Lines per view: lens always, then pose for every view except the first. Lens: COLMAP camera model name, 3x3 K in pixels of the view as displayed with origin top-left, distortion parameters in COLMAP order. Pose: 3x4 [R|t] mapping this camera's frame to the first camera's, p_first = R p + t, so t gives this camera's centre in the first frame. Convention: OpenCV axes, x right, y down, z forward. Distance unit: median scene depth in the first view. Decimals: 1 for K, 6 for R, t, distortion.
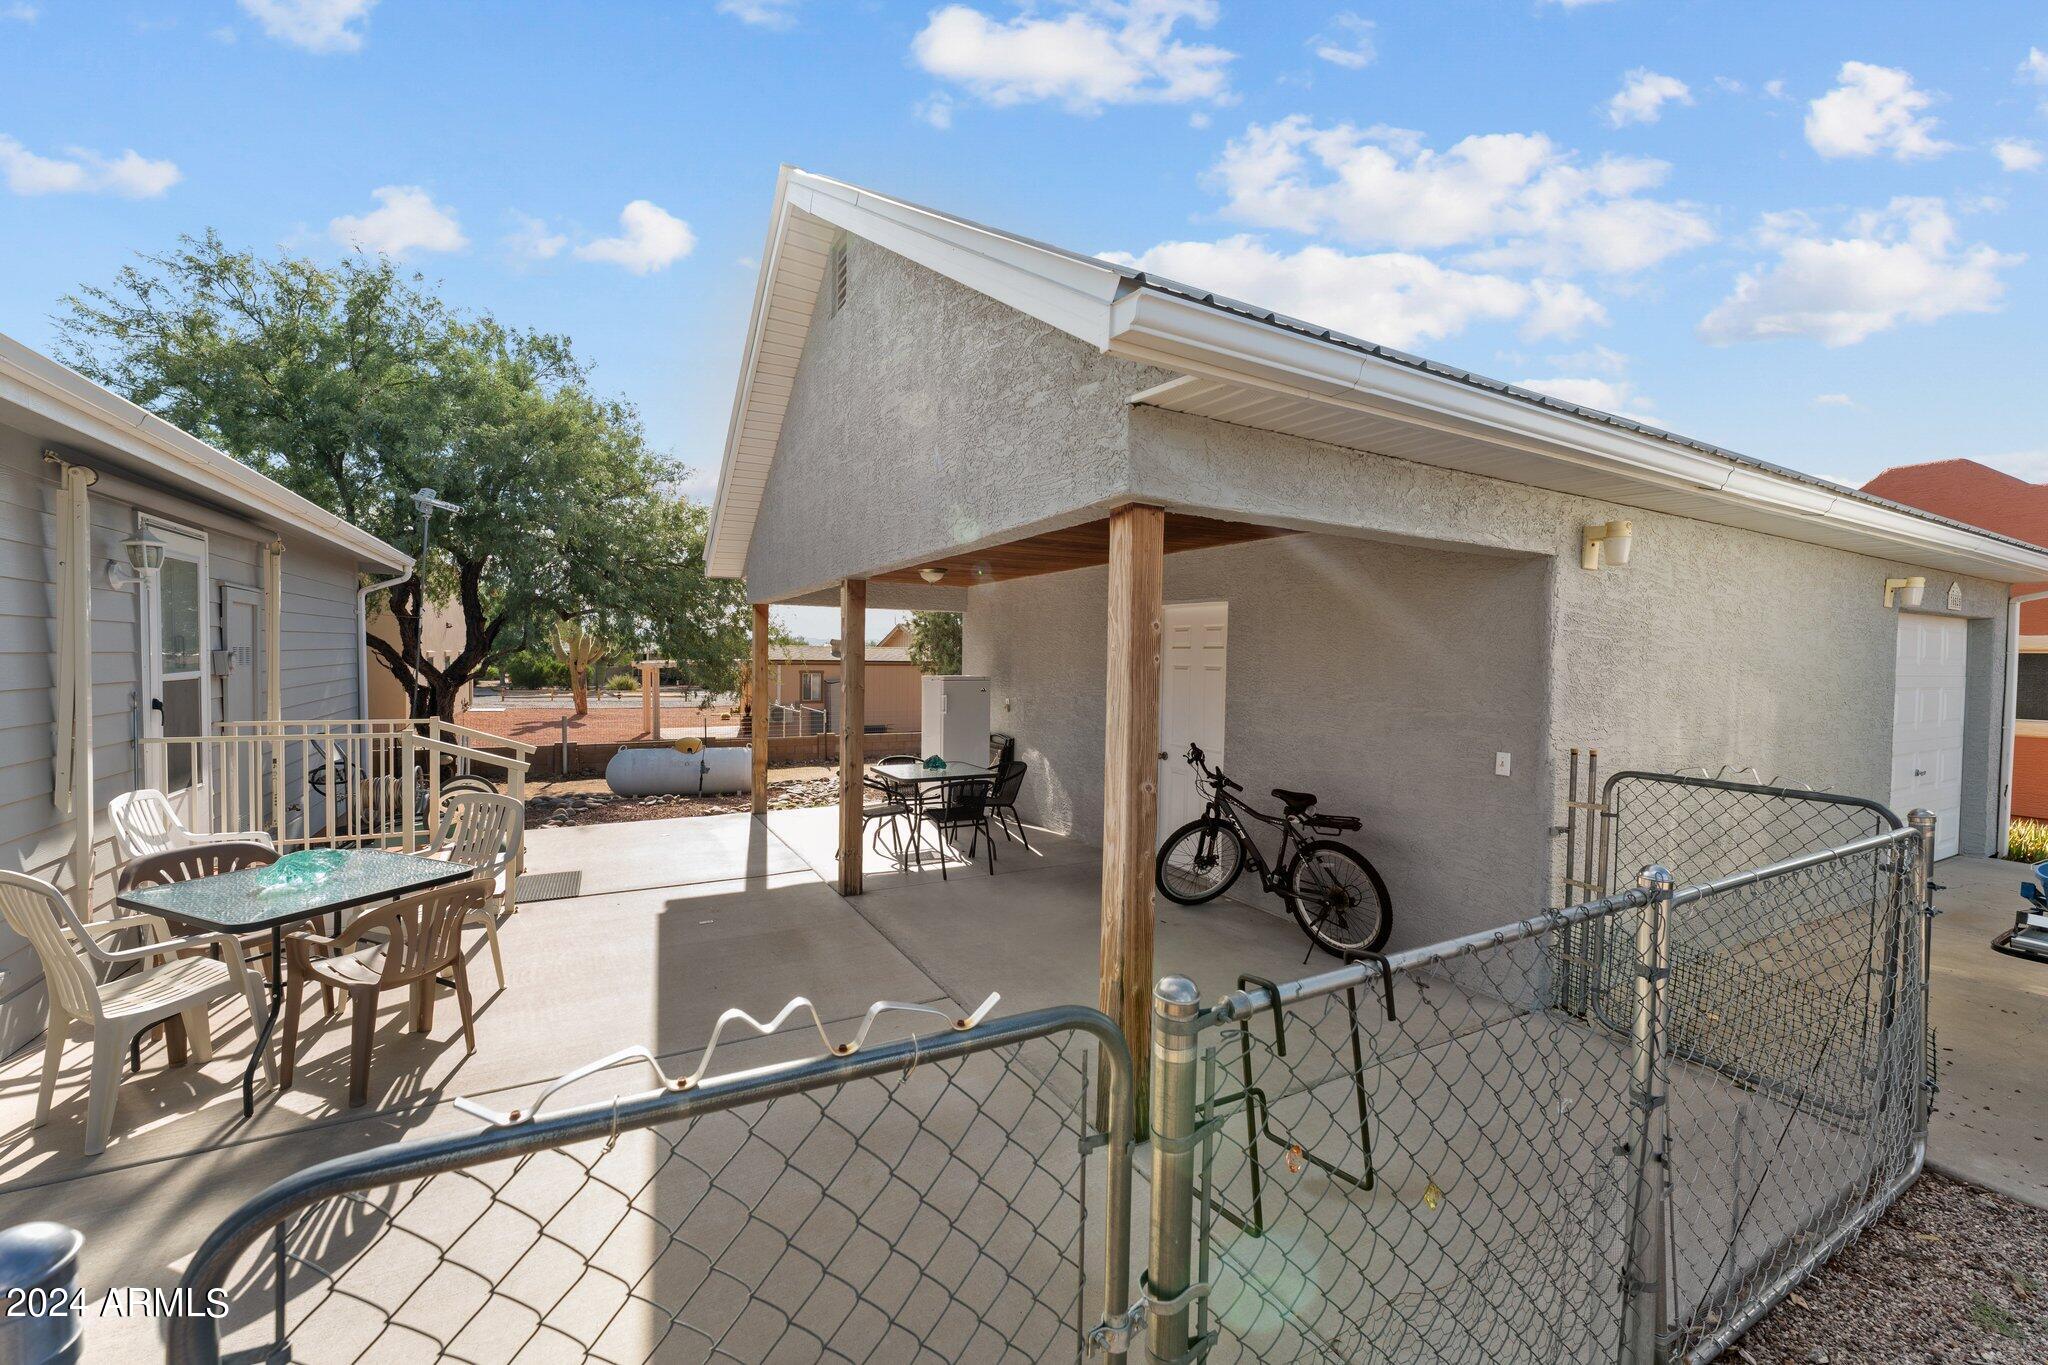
lens RADIAL K [[814.9, 0, 1031.0], [0, 814.9, 671.7], [0, 0, 1]] dist [-0.001681, 0.000551]
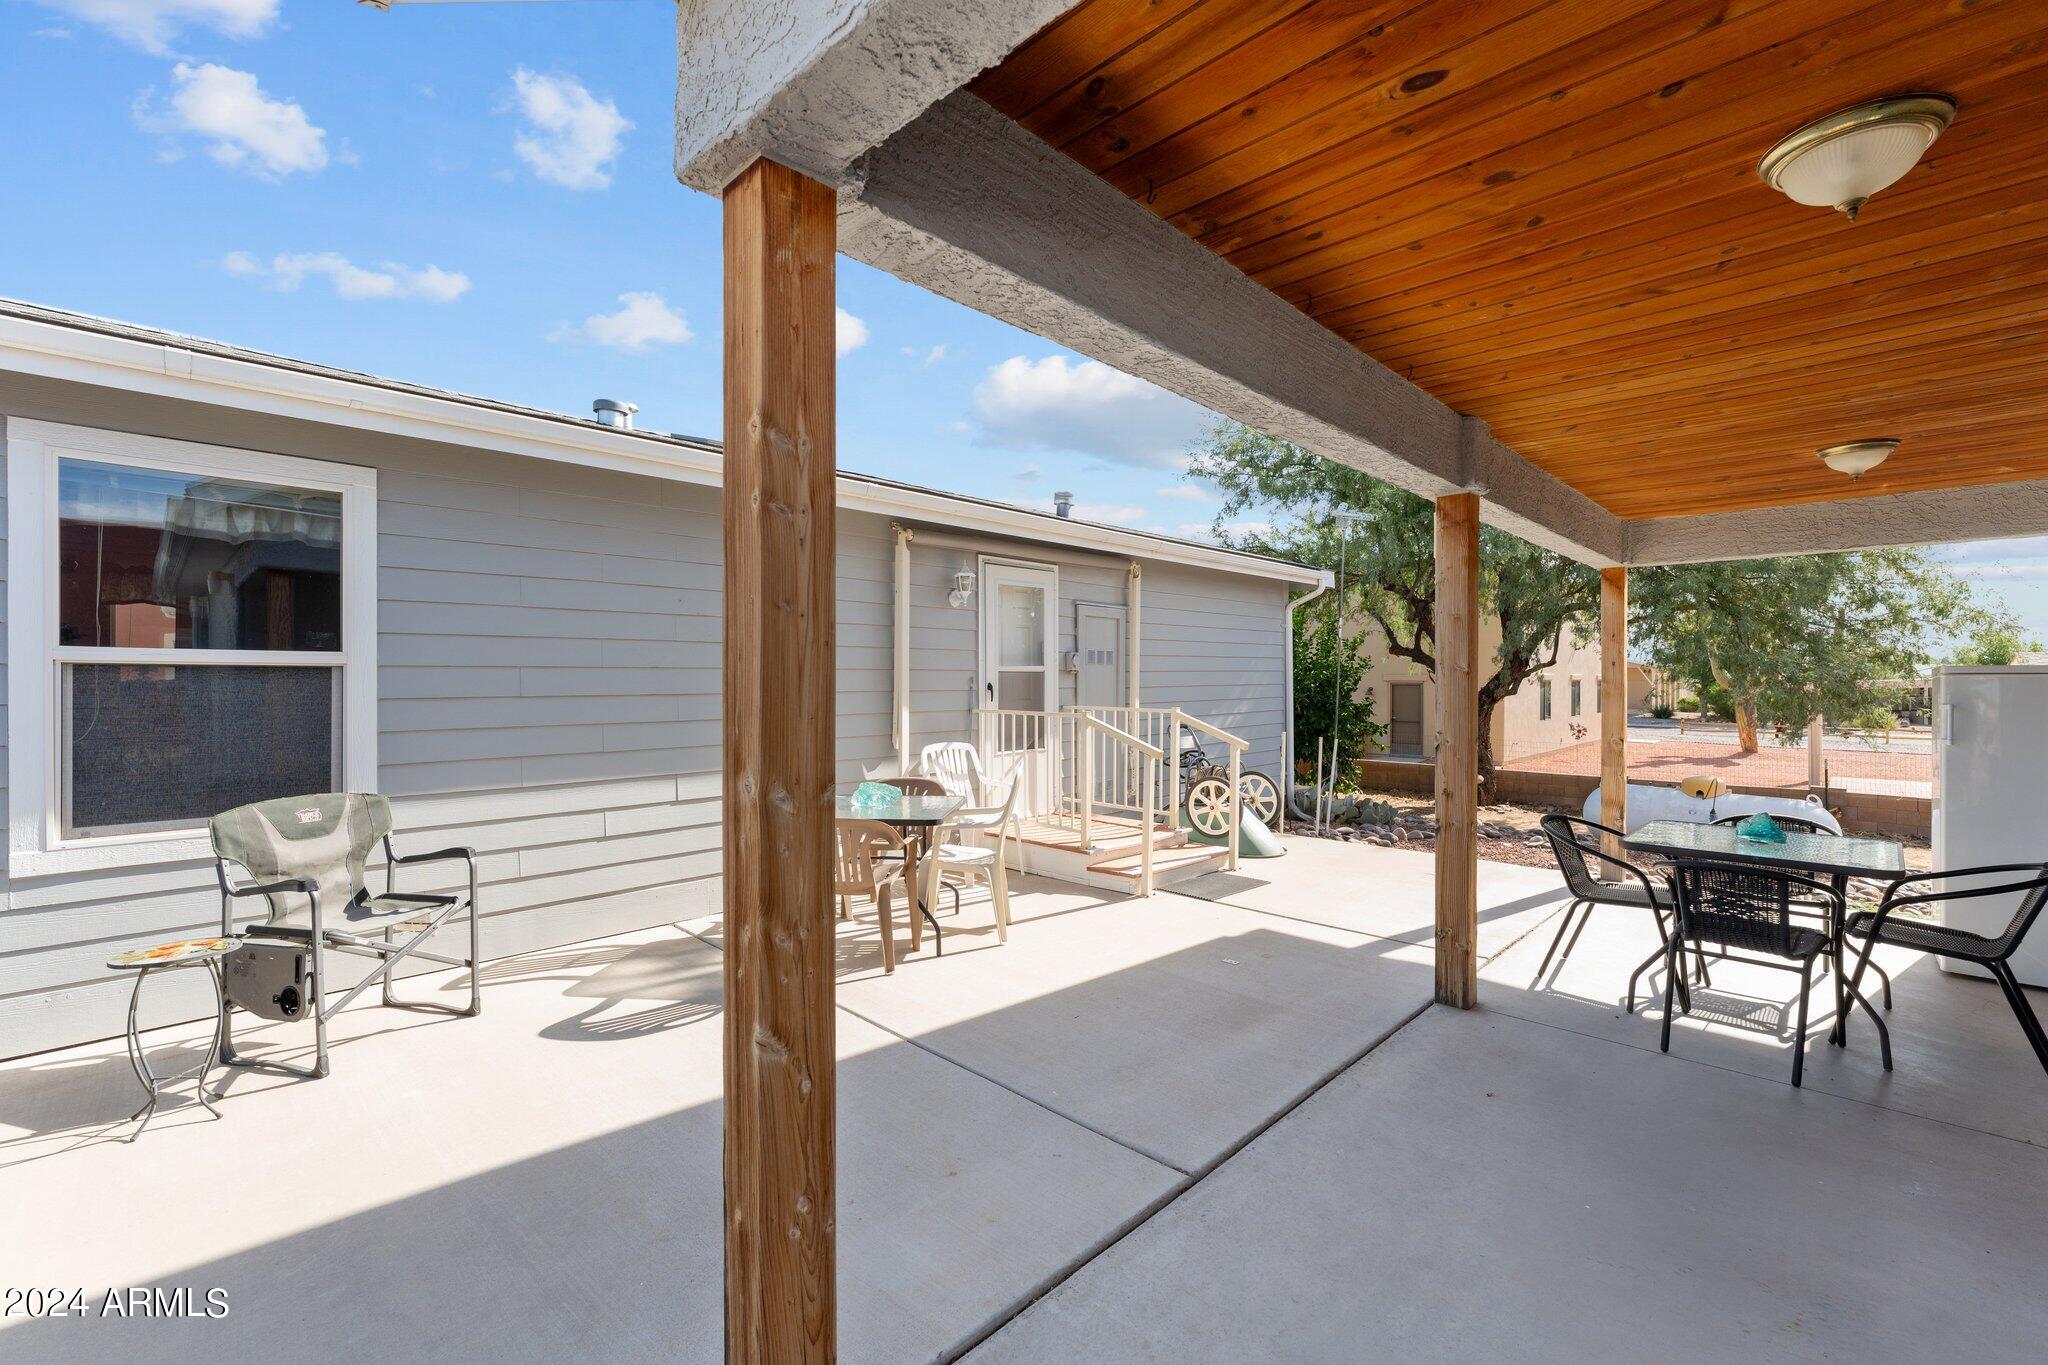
lens RADIAL K [[855.4, 0, 1018.4], [0, 855.4, 688.5], [0, 0, 1]] dist [-0.000645, -0.000092]
pose [[0.266227, -0.005030, -0.963897, 0.335929], [-0.015276, 0.999839, -0.009436, 0.047520], [0.963789, 0.017236, 0.266108, 0.529016]]
